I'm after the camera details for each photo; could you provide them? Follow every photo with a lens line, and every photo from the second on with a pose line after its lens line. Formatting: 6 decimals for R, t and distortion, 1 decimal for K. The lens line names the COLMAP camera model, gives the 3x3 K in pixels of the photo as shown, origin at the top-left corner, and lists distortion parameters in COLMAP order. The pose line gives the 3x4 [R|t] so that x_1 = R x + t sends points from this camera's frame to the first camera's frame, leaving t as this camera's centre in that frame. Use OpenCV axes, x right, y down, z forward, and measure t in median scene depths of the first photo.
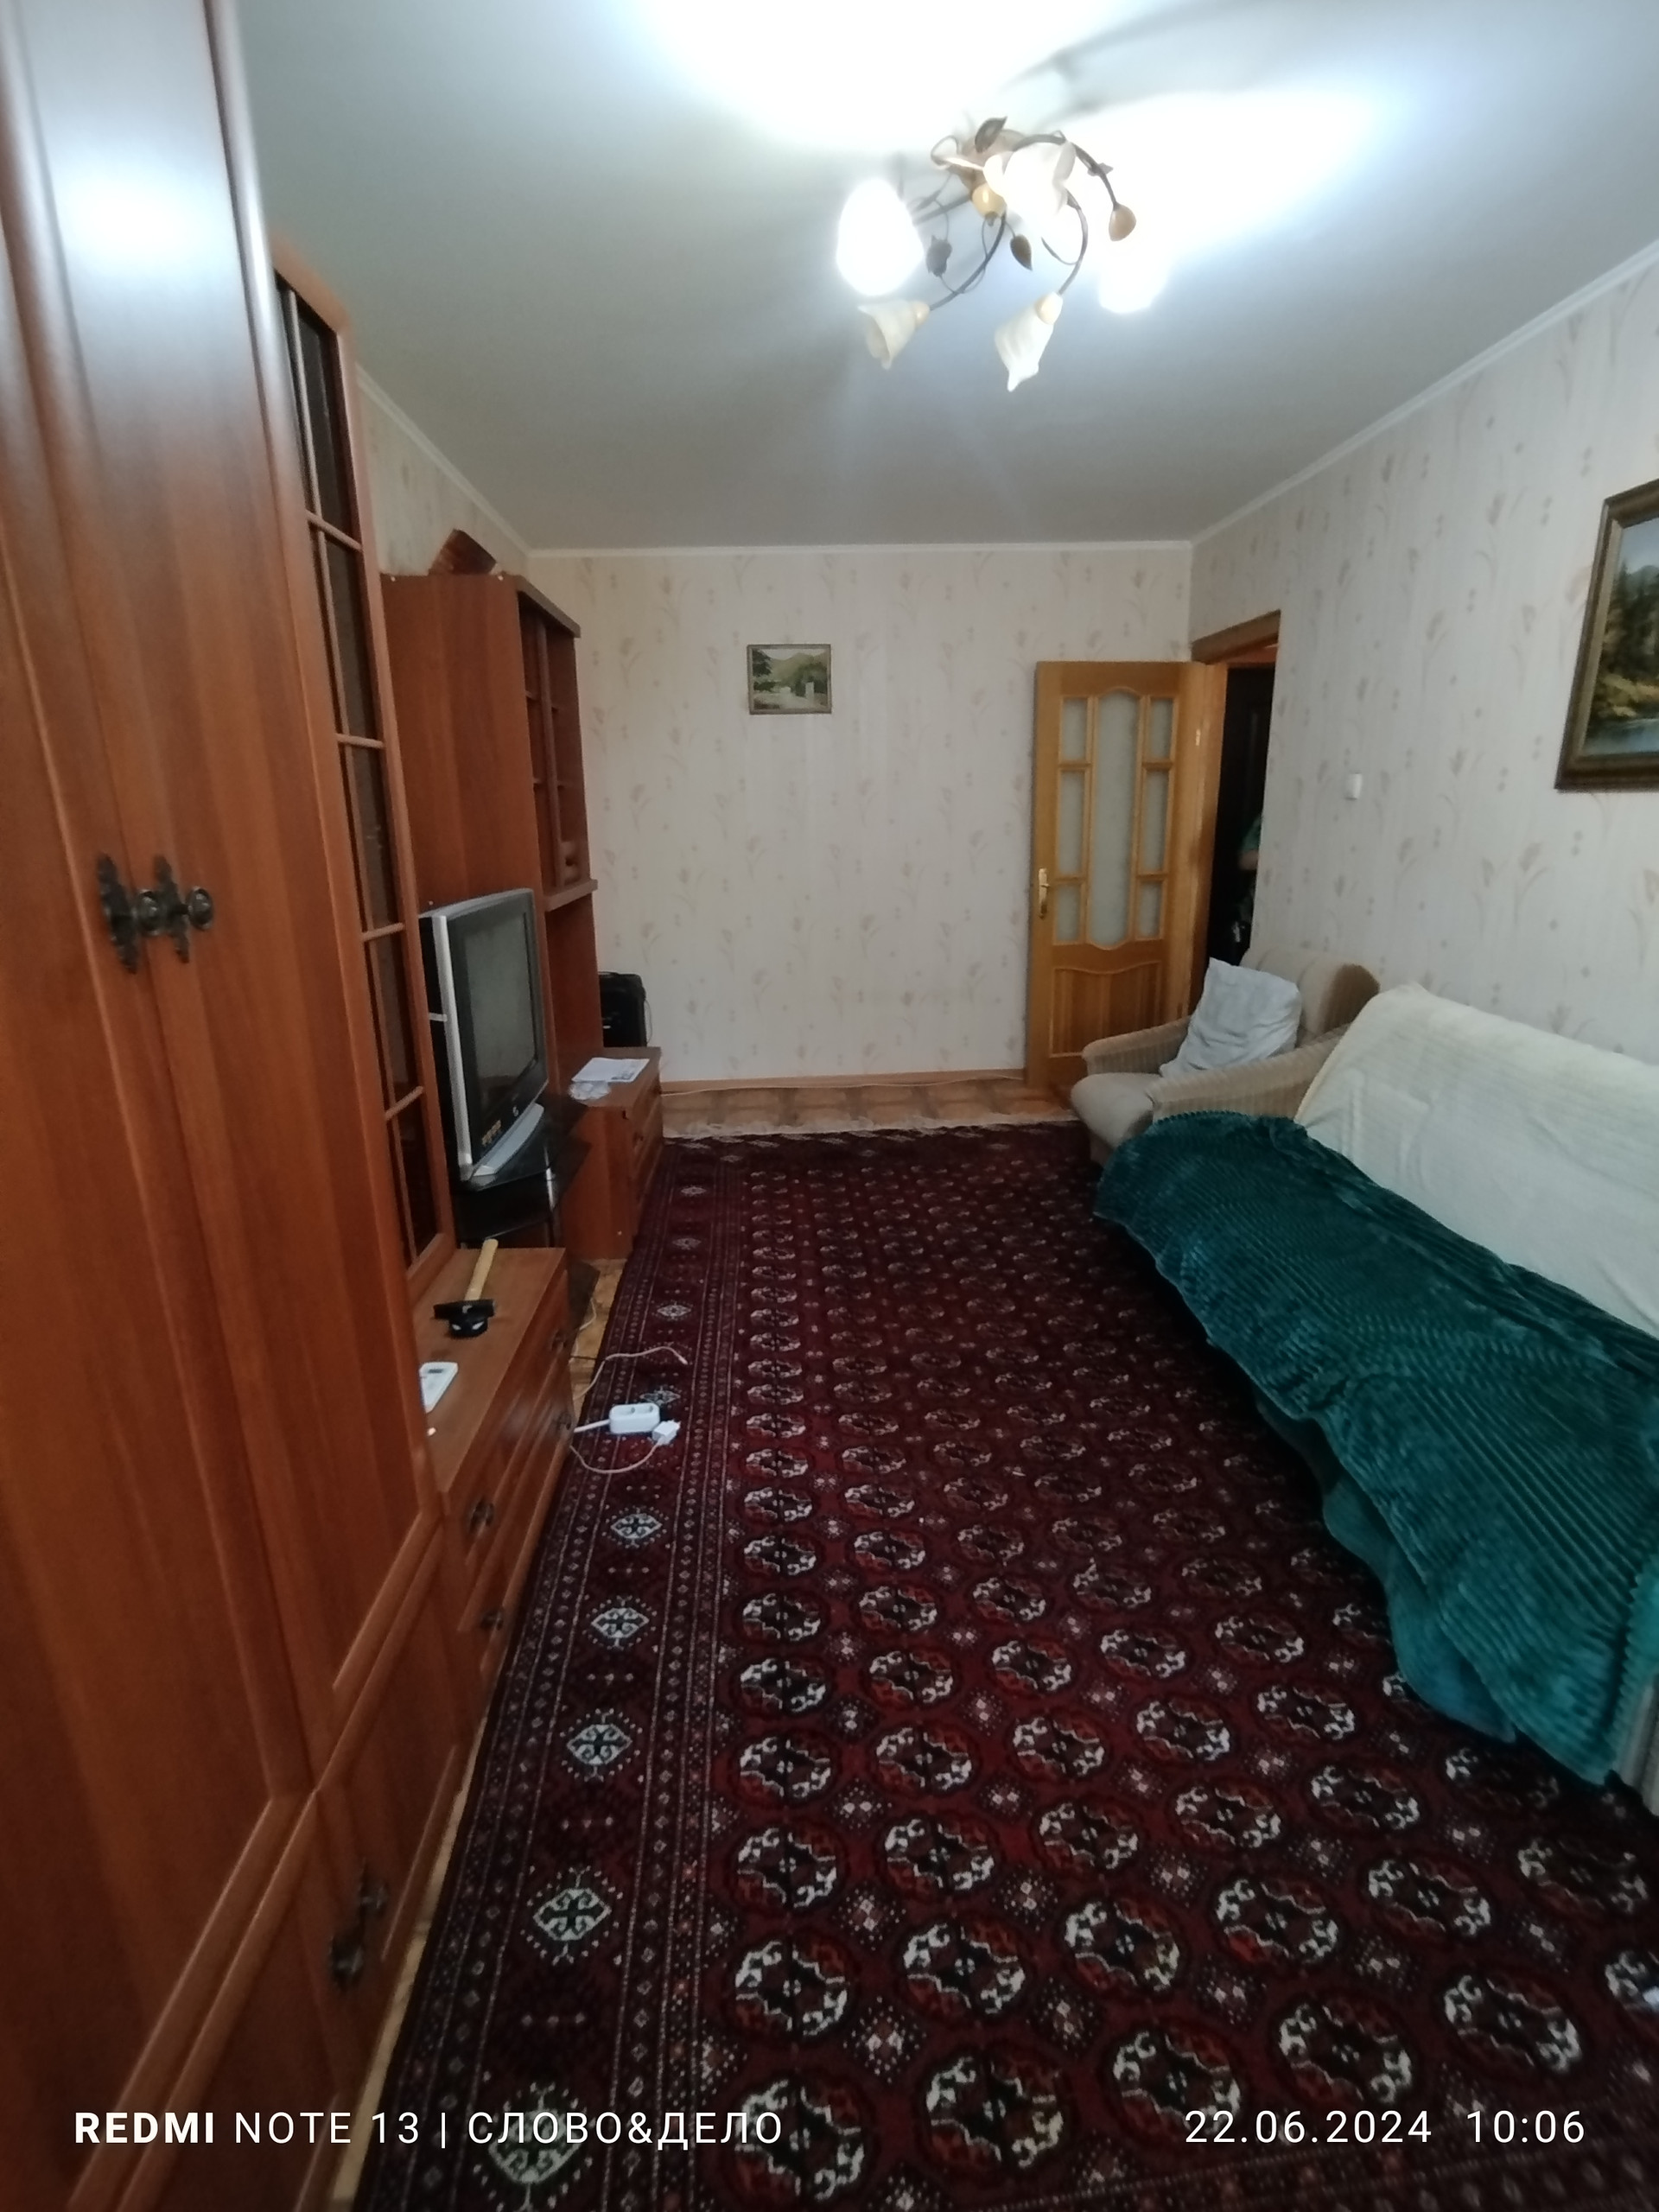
lens RADIAL K [[989.2, 0, 829.1], [0, 989.2, 1097.7], [0, 0, 1]] dist [-0.001361, -0.000007]
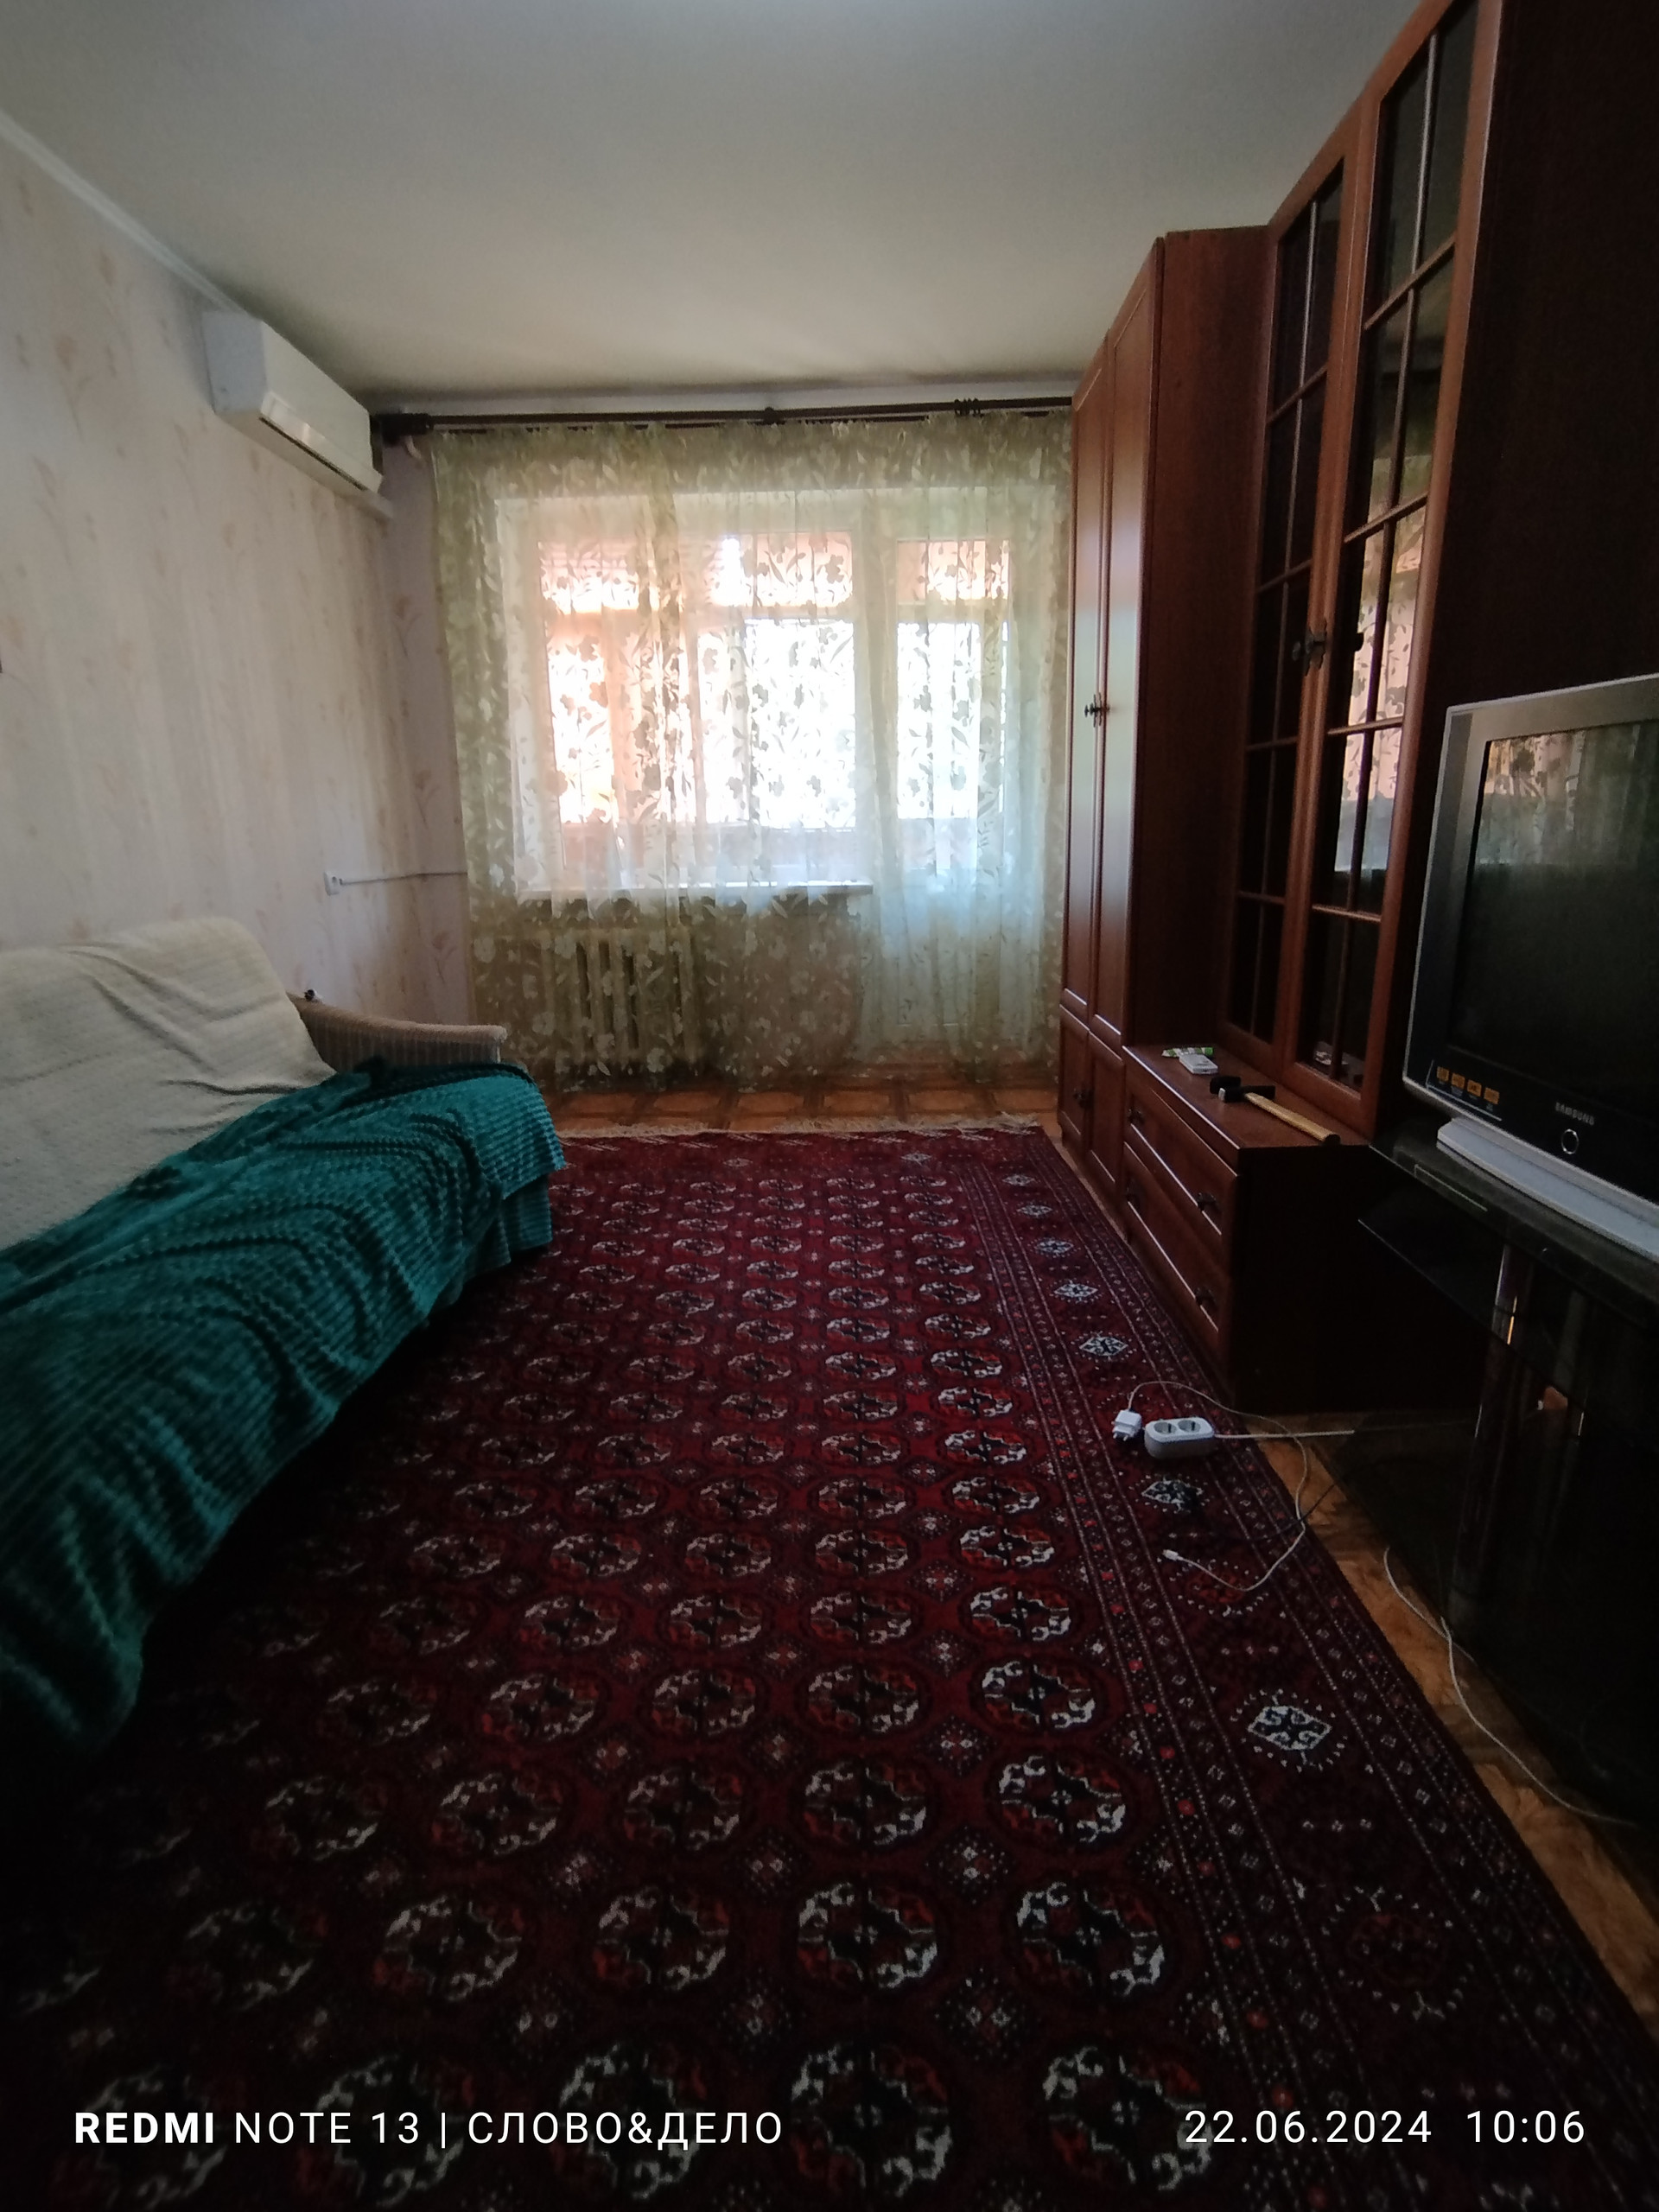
lens RADIAL K [[989.2, 0, 832.2], [0, 989.2, 1100.1], [0, 0, 1]] dist [-0.001361, -0.000007]
pose [[-0.996248, 0.018627, 0.084521, -0.008992], [0.061131, 0.842745, 0.534830, -0.381900], [-0.061268, 0.537990, -0.840722, 1.945599]]
